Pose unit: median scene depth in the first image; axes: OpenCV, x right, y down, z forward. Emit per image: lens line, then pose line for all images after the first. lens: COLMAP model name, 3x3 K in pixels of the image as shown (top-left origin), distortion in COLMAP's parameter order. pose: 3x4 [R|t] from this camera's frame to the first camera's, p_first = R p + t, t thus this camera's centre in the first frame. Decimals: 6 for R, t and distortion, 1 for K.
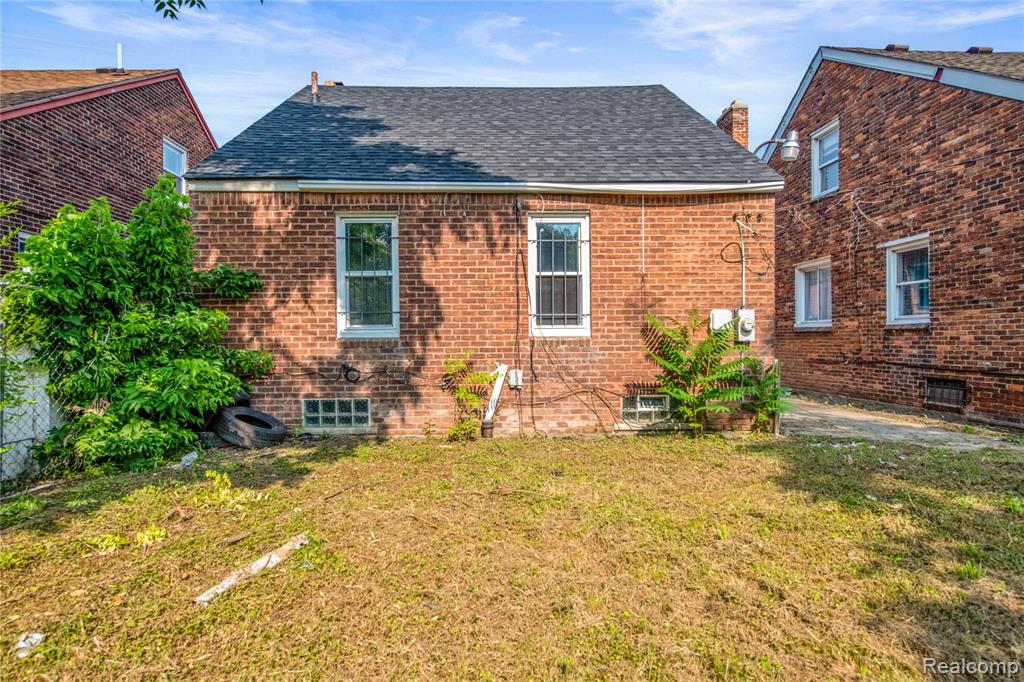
lens RADIAL K [[443.1, 0, 475.3], [0, 443.1, 334.4], [0, 0, 1]] dist [-0.002364, -0.001178]
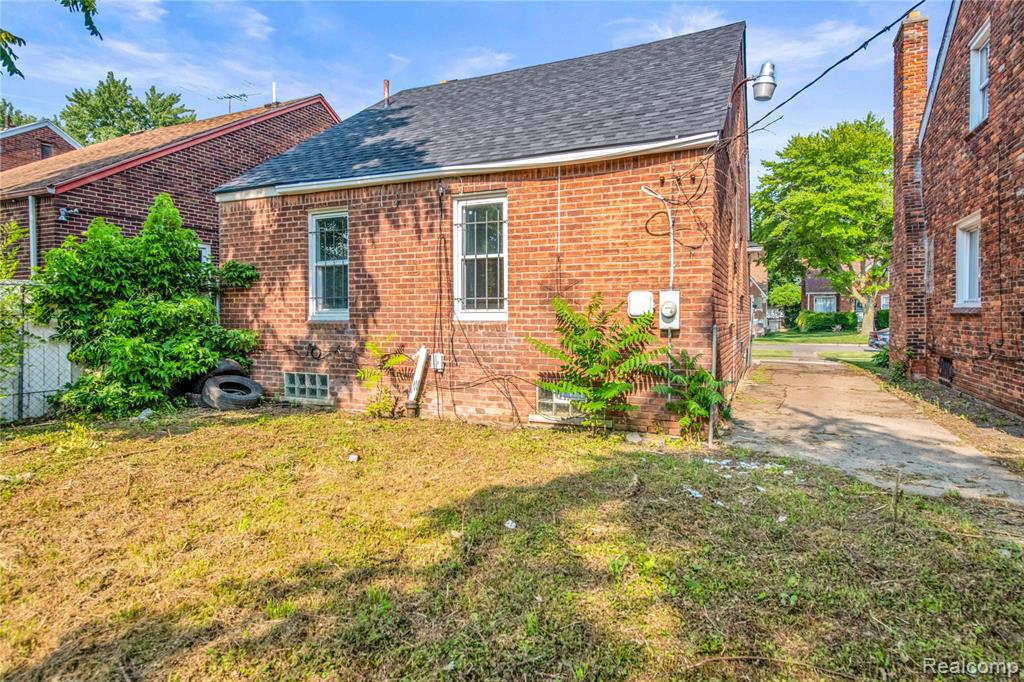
lens RADIAL K [[439.3, 0, 512.1], [0, 439.3, 316.9], [0, 0, 1]] dist [-0.002466, -0.000237]
pose [[0.940689, 0.006289, -0.339212, 0.584940], [-0.002318, 0.999924, 0.012111, -0.016018], [0.339262, -0.010606, 0.940632, 0.111632]]
